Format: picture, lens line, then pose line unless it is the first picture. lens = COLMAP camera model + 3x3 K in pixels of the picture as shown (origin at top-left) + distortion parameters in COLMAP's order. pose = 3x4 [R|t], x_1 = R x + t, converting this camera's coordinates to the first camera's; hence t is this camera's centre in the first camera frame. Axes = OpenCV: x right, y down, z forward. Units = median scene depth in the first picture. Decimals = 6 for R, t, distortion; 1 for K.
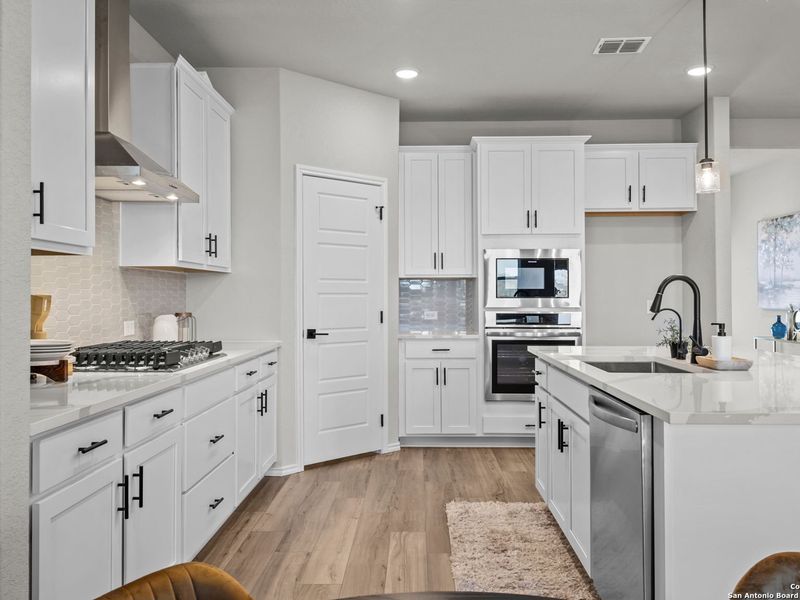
lens RADIAL K [[685.6, 0, 400.0], [0, 685.6, 300.0], [0, 0, 1]] dist [0.024144, 0.000221]
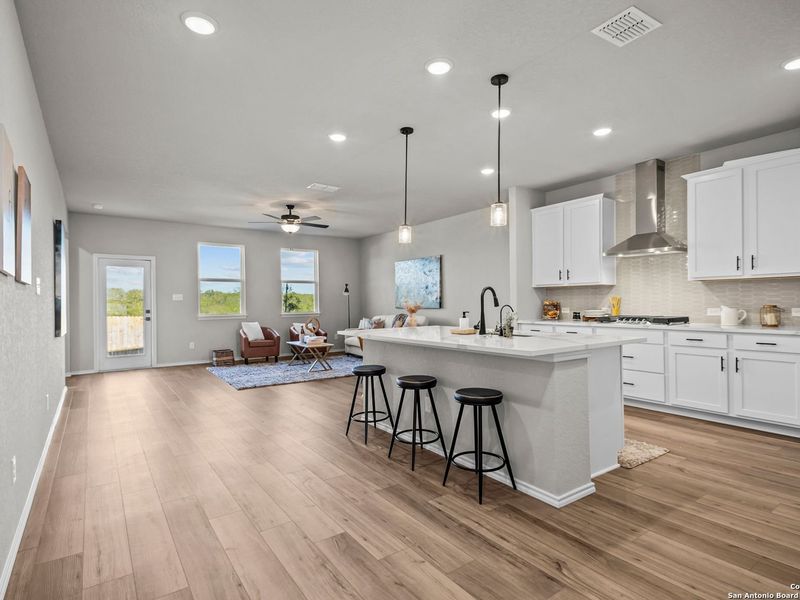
lens RADIAL K [[424.1, 0, 400.0], [0, 424.1, 300.0], [0, 0, 1]] dist [0.010967, -0.000297]
pose [[-0.804245, 0.008319, -0.594239, 0.741674], [0.011508, 0.999933, -0.001576, -0.000476], [0.594186, -0.008106, -0.804287, 1.030794]]
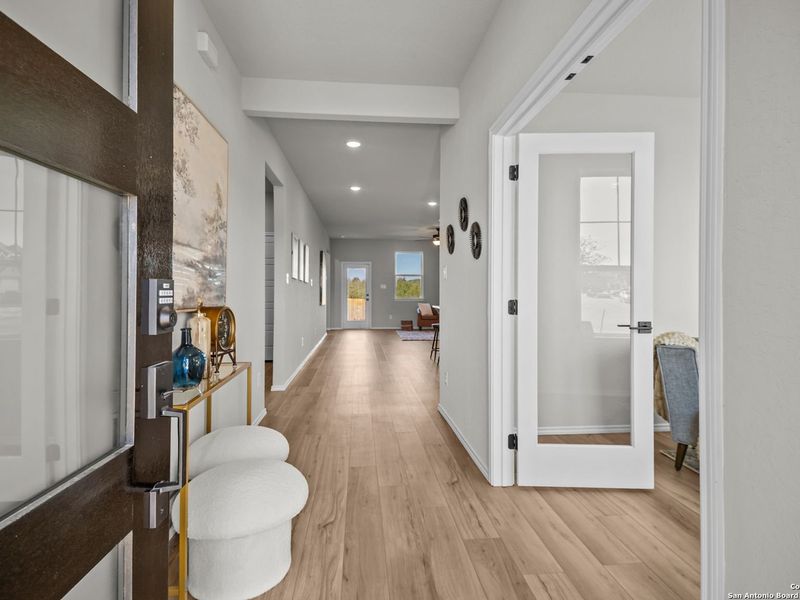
lens RADIAL K [[424.1, 0, 400.0], [0, 424.1, 300.0], [0, 0, 1]] dist [0.010967, -0.000297]
pose [[-0.993910, -0.000664, -0.110189, 0.646529], [-0.002936, 0.999786, 0.020457, 0.004536], [0.110152, 0.020656, -0.993700, 1.800029]]
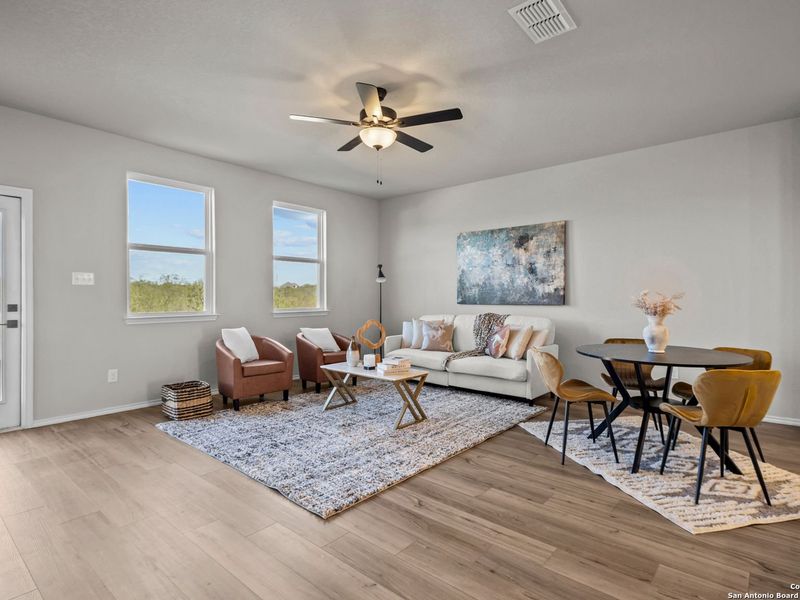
lens RADIAL K [[427.2, 0, 399.2], [0, 427.2, 295.7], [0, 0, 1]] dist [0.005992, 0.000829]
pose [[-0.634846, 0.004013, -0.772628, 0.704179], [-0.001903, 0.999975, 0.006758, 0.001778], [0.772636, 0.005761, -0.634823, 0.207485]]
